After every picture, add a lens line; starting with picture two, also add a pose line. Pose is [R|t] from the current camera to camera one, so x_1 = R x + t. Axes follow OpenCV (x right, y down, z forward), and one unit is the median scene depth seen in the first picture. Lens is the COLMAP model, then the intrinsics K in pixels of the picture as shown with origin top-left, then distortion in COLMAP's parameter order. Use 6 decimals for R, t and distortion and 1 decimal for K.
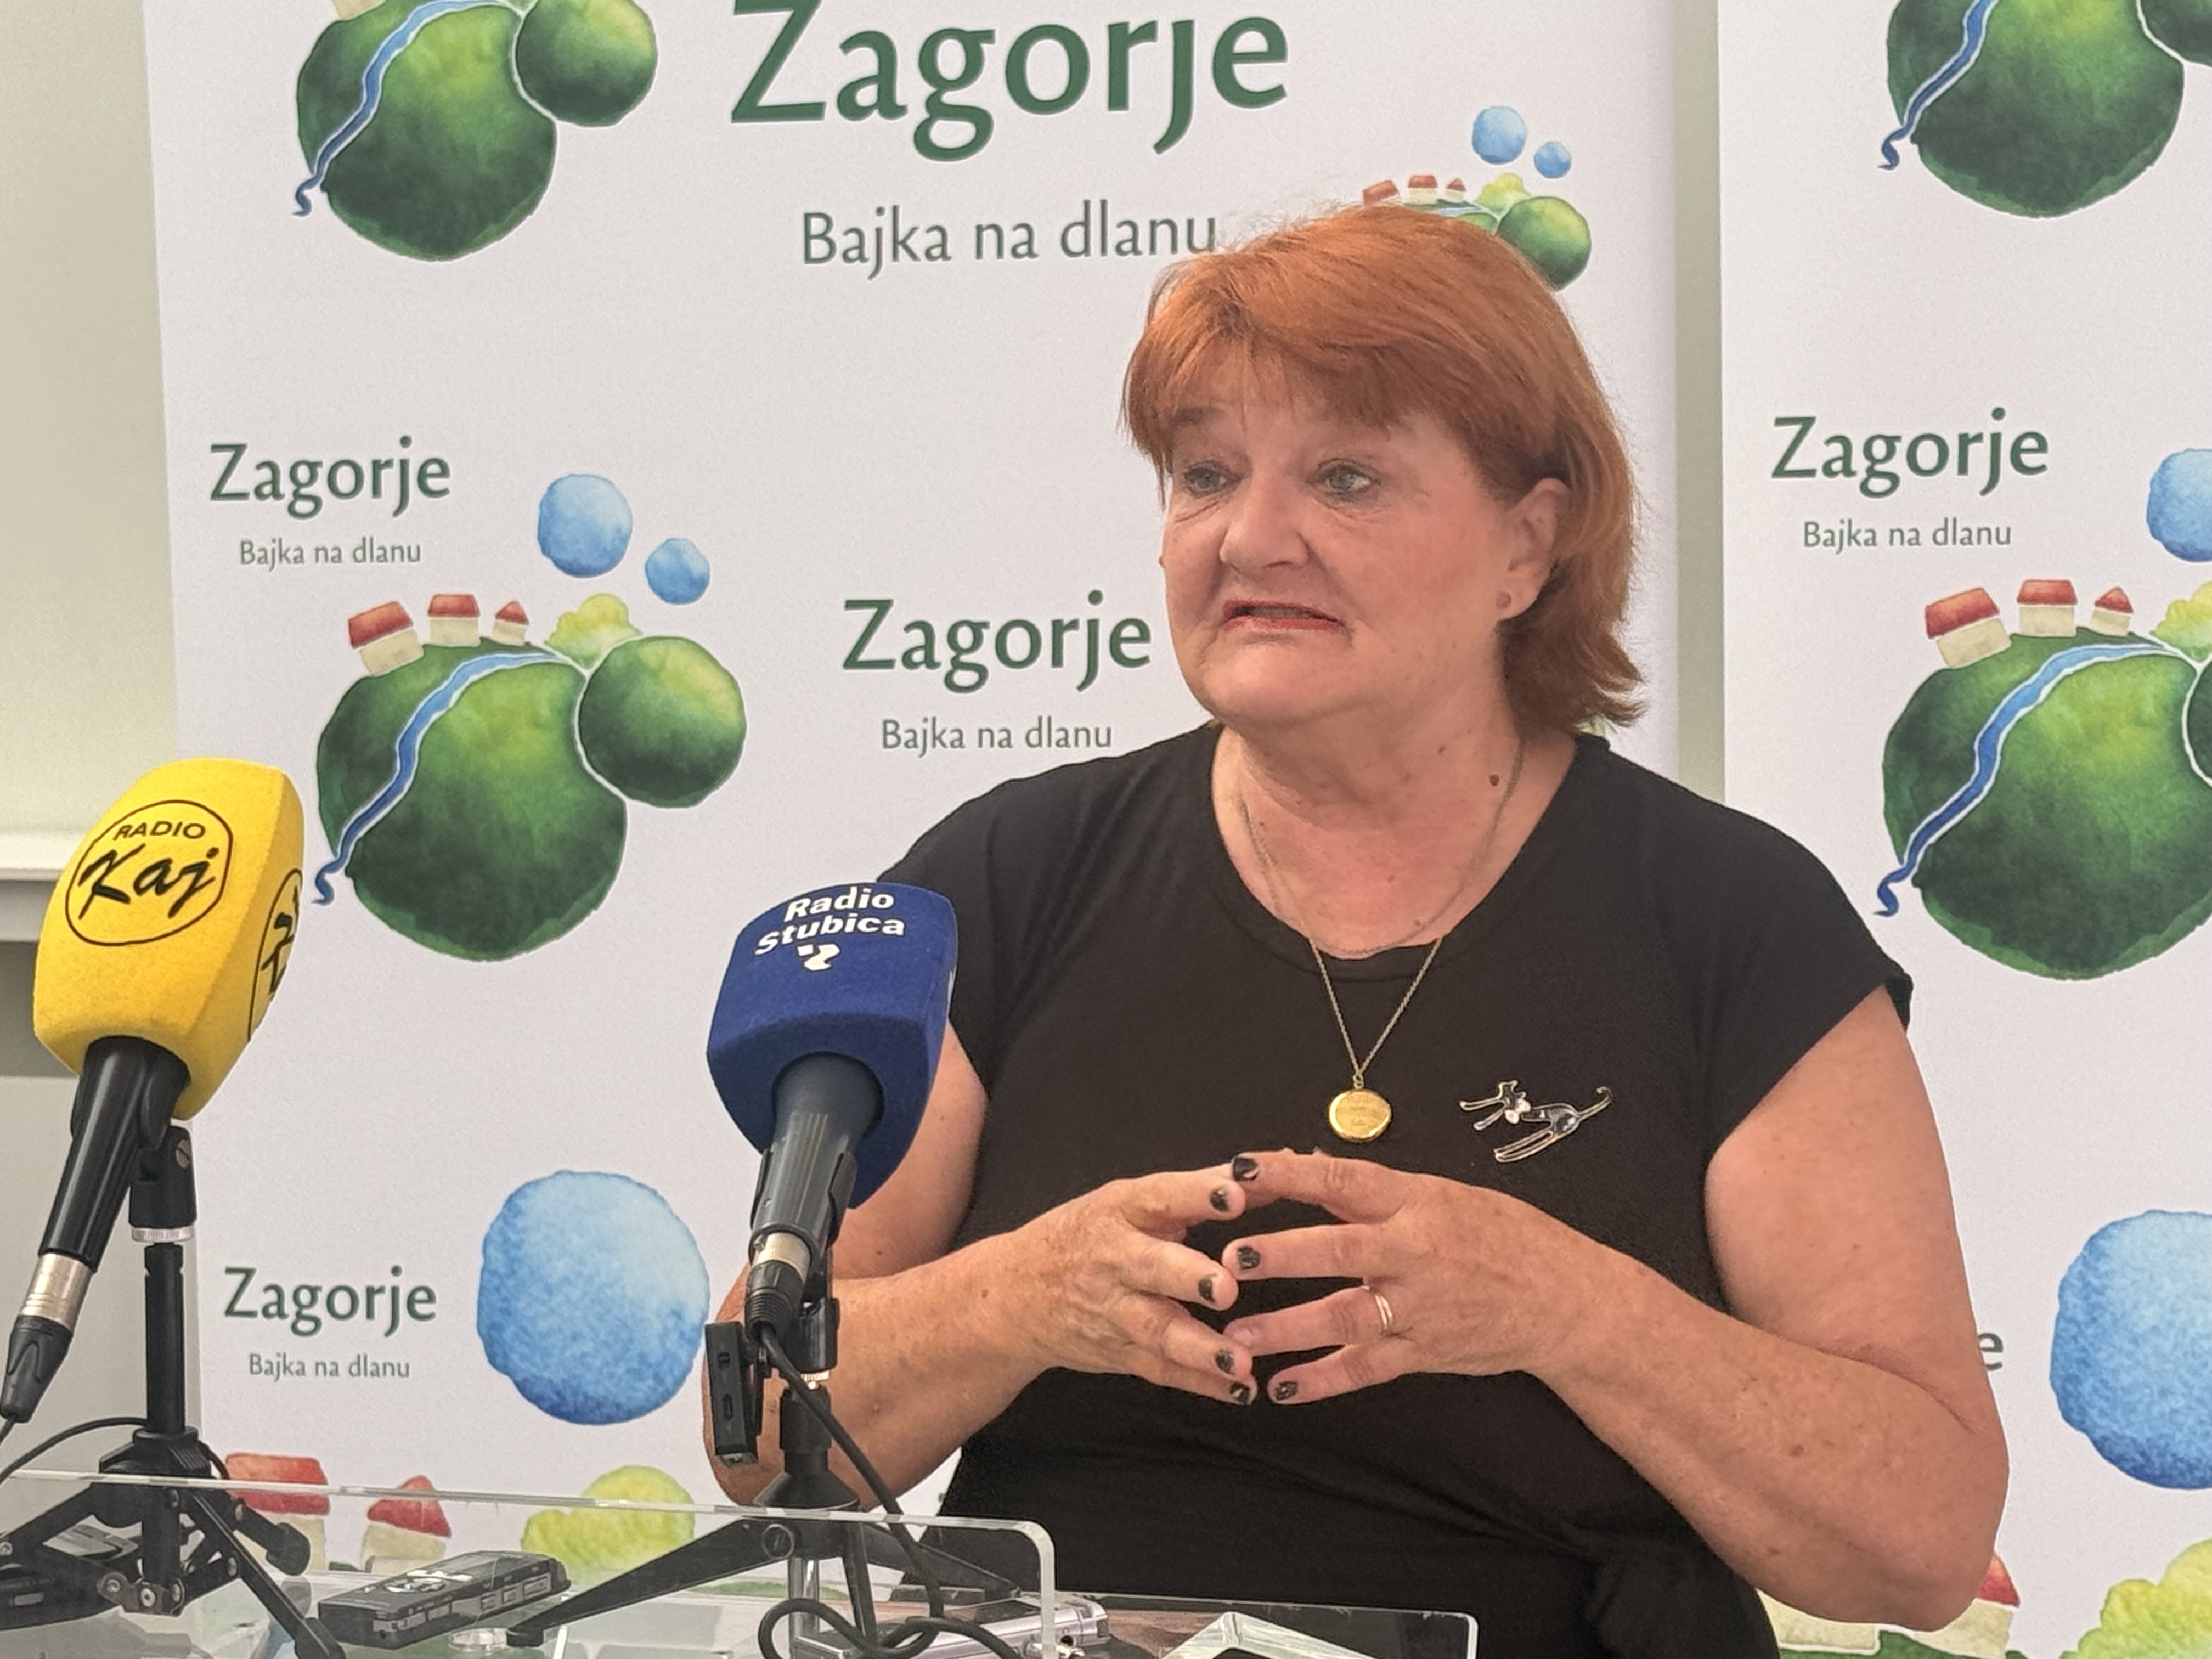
lens RADIAL K [[5696.4, 0, 1143.8], [0, 5696.4, 873.2], [0, 0, 1]] dist [0.149283, 0.000000]
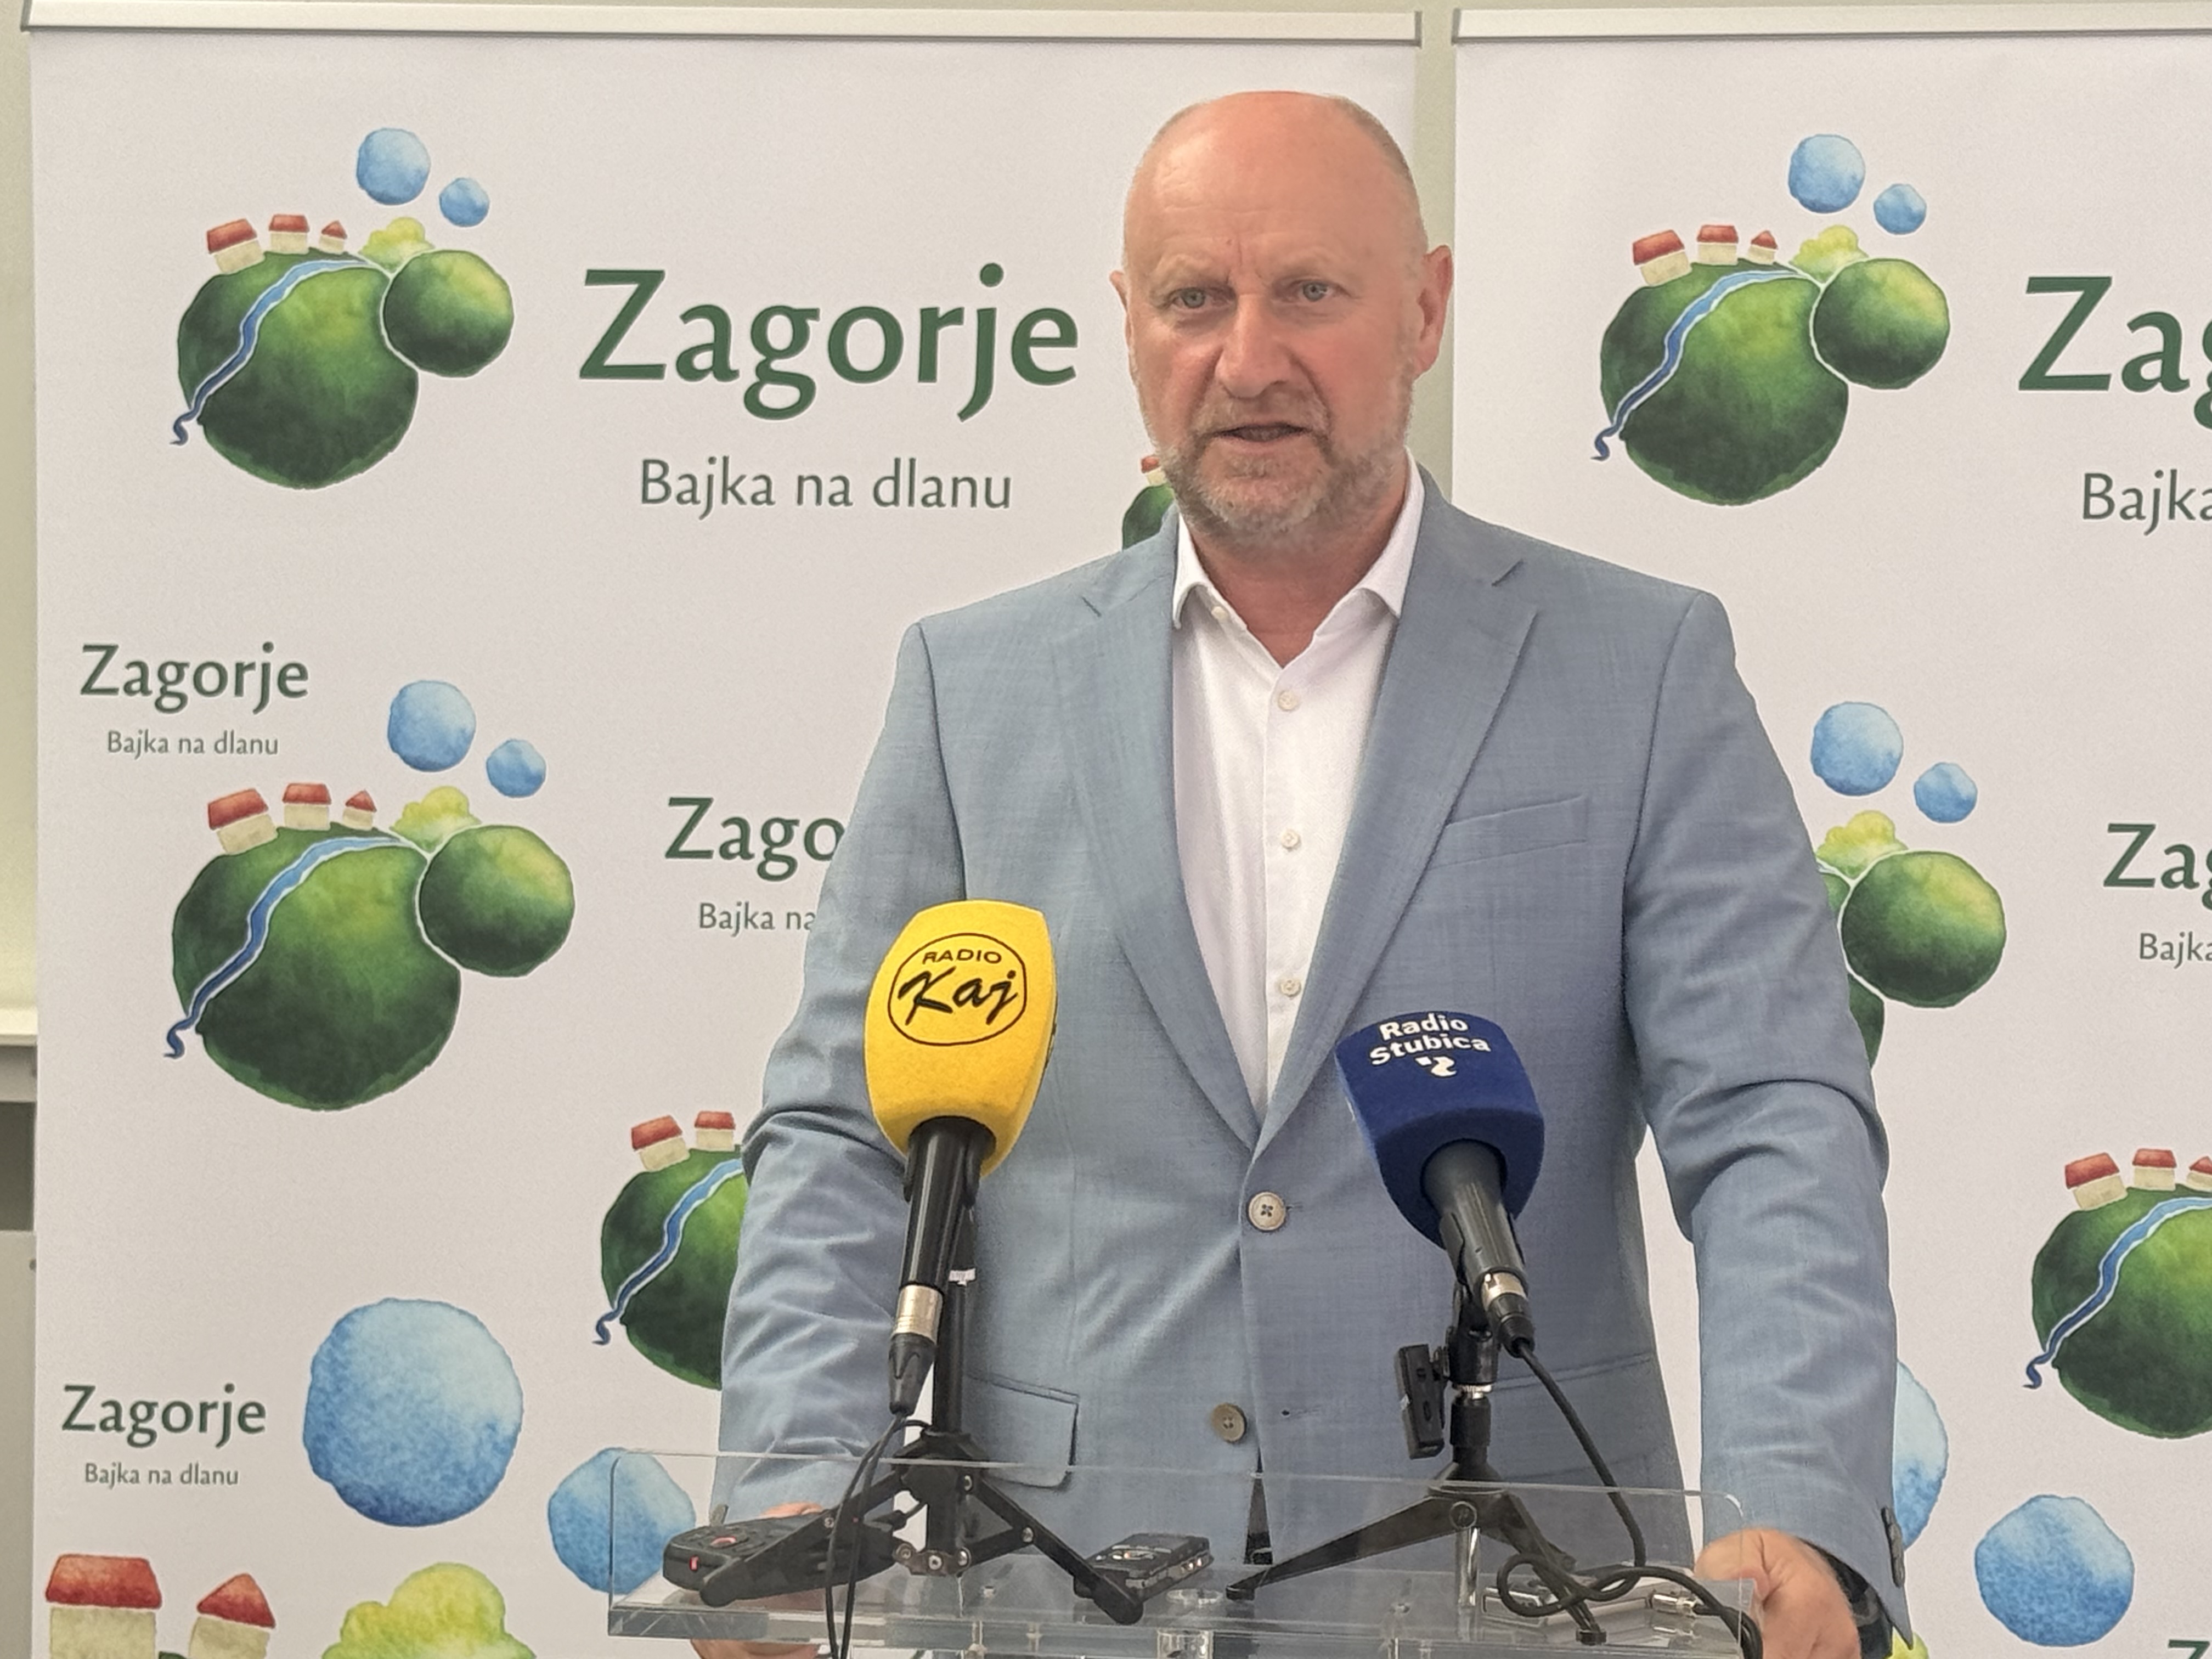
lens RADIAL K [[5511.6, 0, 1095.7], [0, 5511.6, 840.5], [0, 0, 1]] dist [0.141621, 0.000000]
pose [[0.981999, 0.024845, 0.187245, -0.183743], [-0.016307, 0.998762, -0.047002, 0.011781], [-0.188181, 0.043103, 0.981188, -0.104611]]
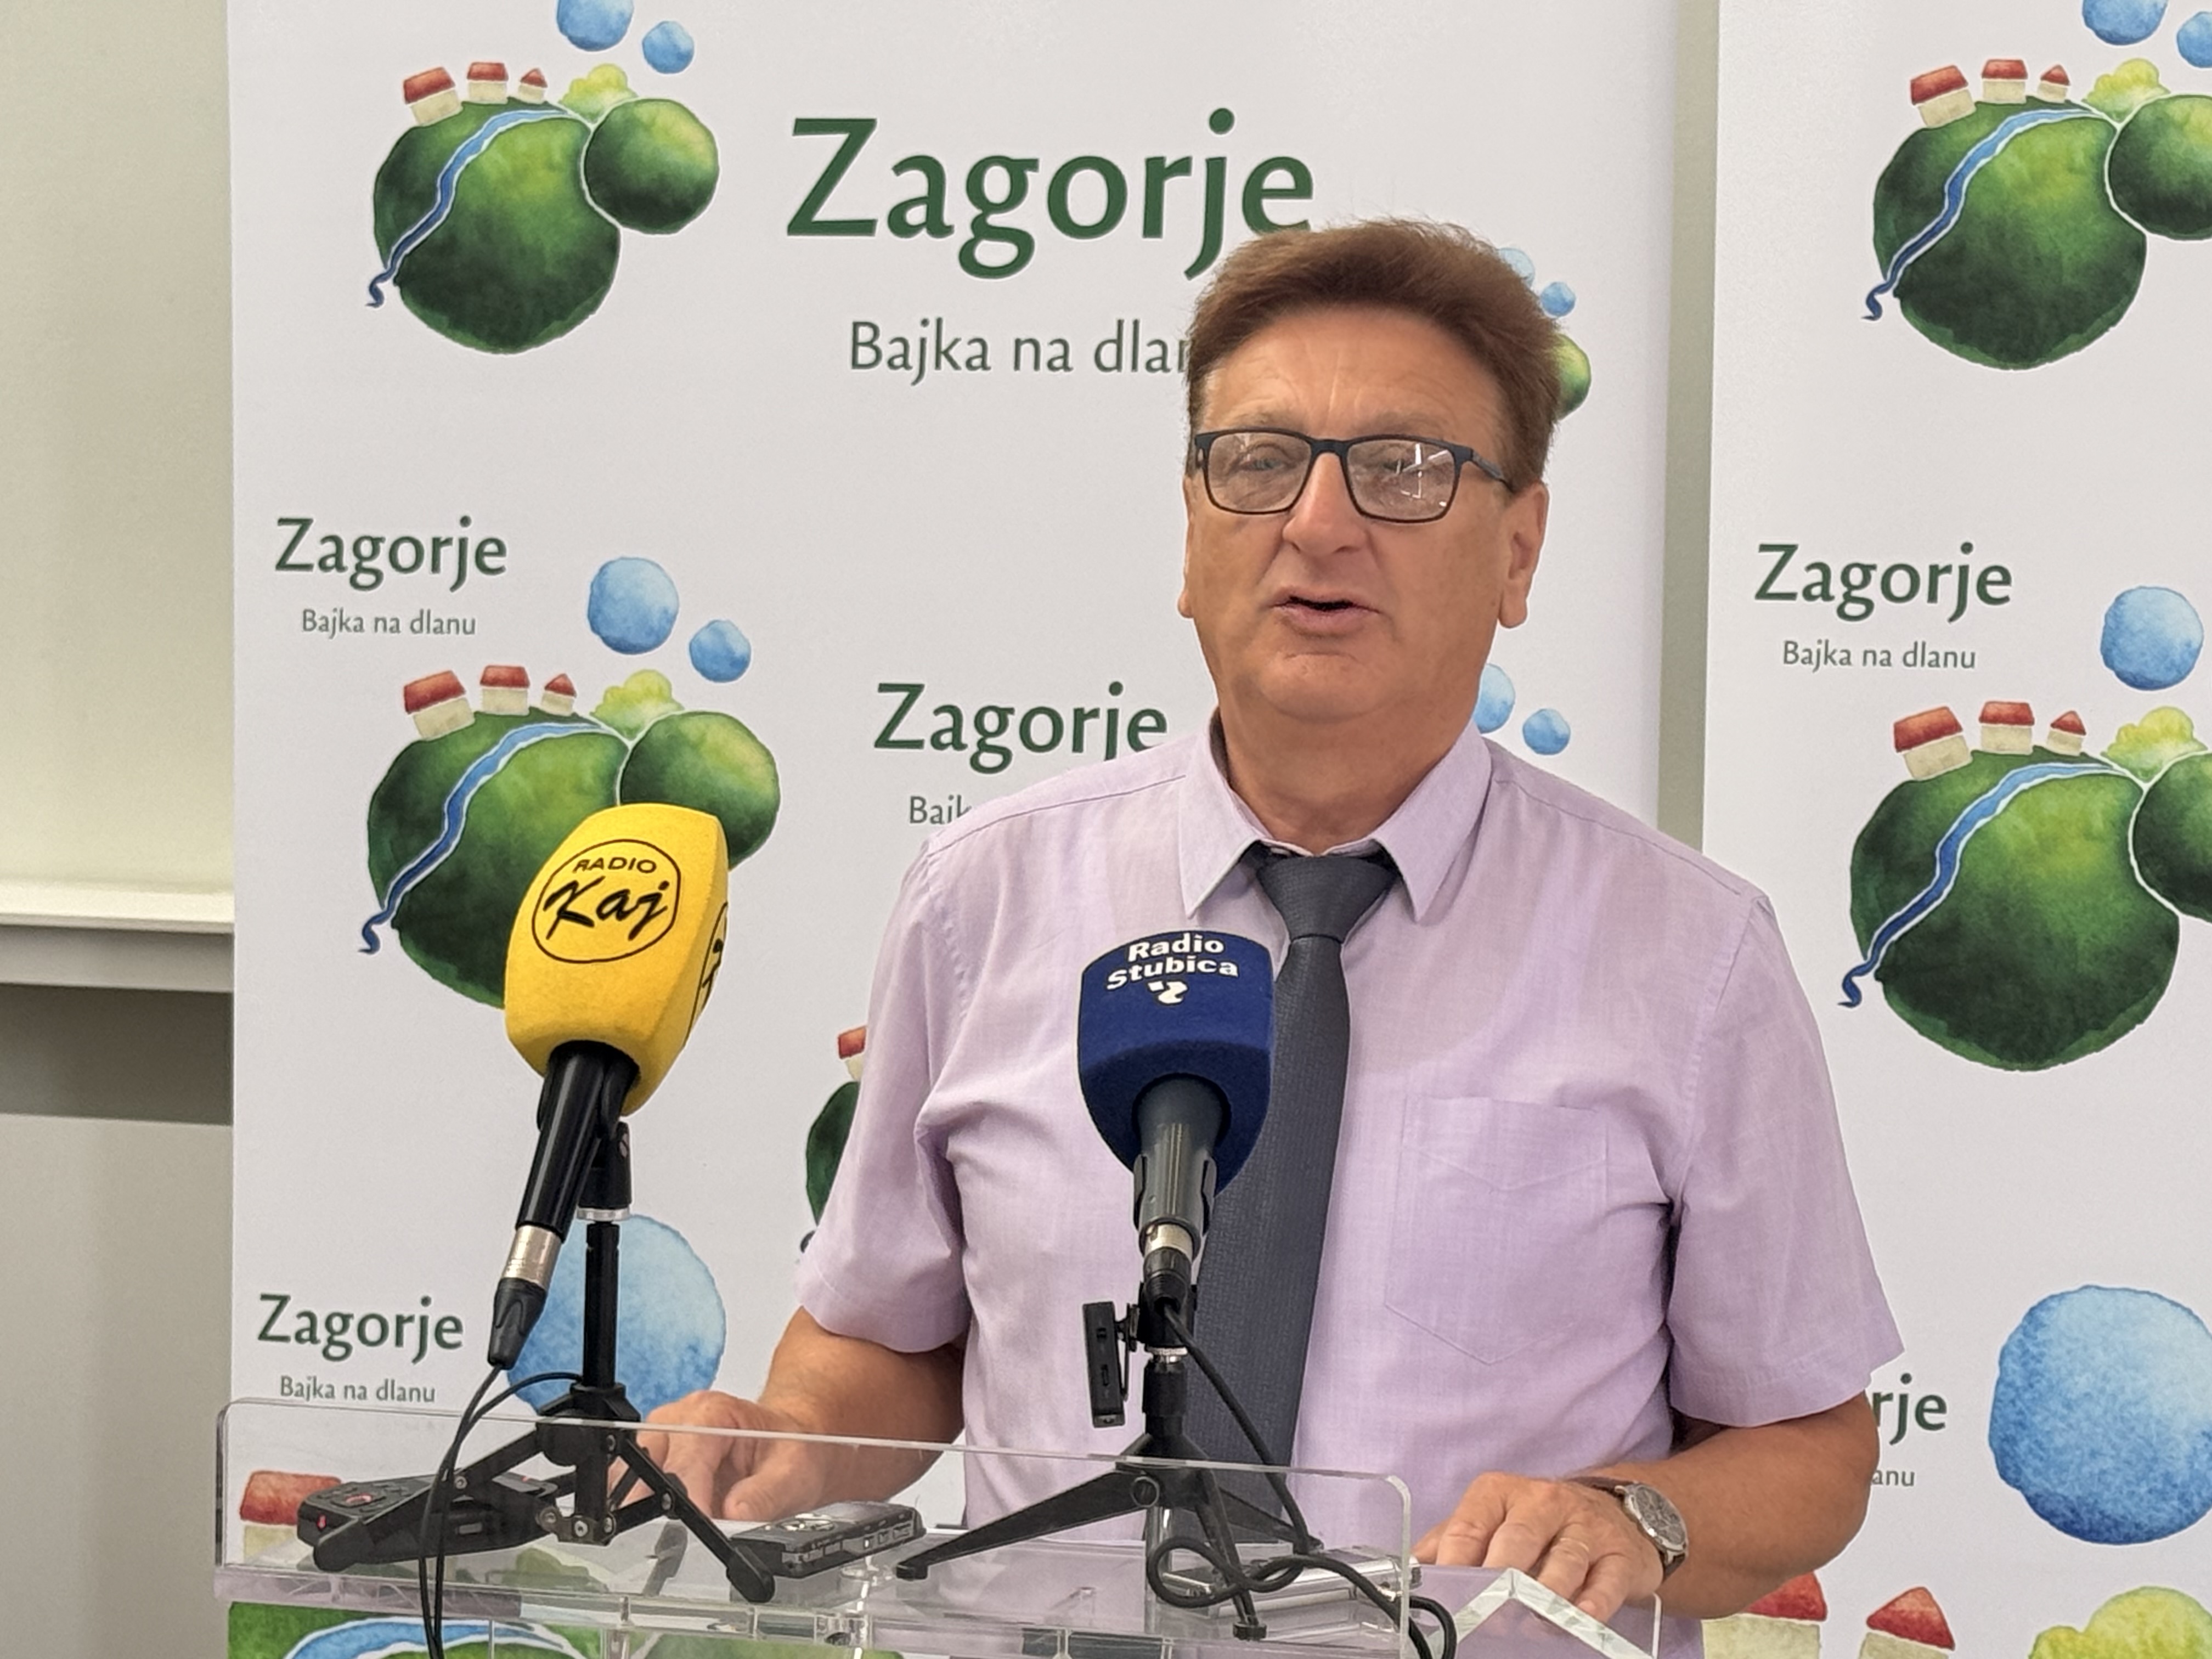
lens RADIAL K [[5747.2, 0, 1134.5], [0, 5747.2, 846.3], [0, 0, 1]] dist [0.147460, 0.000000]
pose [[0.998123, 0.031492, 0.052526, -0.063149], [-0.030339, 0.999284, -0.022610, 0.005855], [-0.053201, 0.020974, 0.998364, -0.083118]]
